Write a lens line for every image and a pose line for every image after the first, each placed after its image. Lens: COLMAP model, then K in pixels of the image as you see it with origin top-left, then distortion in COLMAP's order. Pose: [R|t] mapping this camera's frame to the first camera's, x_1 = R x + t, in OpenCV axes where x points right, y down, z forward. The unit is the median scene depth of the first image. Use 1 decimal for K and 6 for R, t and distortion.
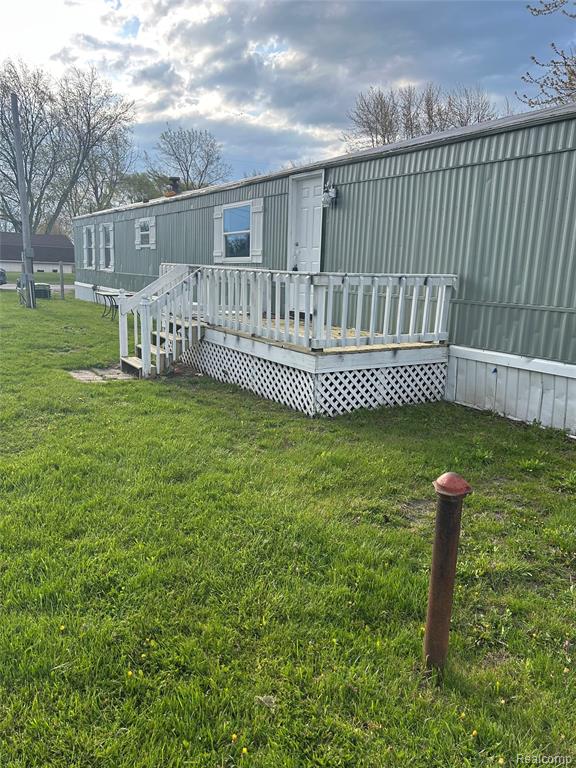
lens RADIAL K [[581.0, 0, 288.0], [0, 581.0, 384.0], [0, 0, 1]] dist [0.000868, -0.000856]
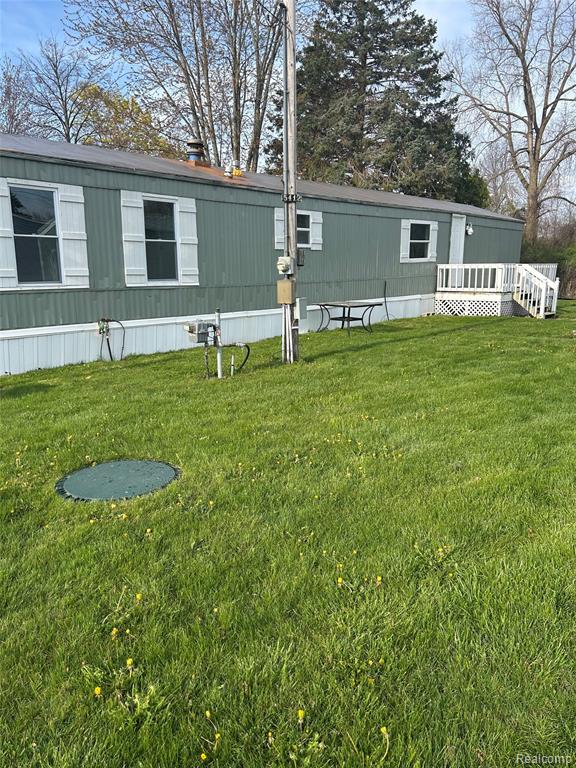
lens RADIAL K [[581.0, 0, 288.0], [0, 581.0, 384.0], [0, 0, 1]] dist [0.000868, -0.000856]
pose [[-0.327593, -0.234379, 0.915286, -0.552583], [0.172299, 0.937679, 0.301781, -0.163769], [-0.928976, 0.256564, -0.266794, 0.693412]]
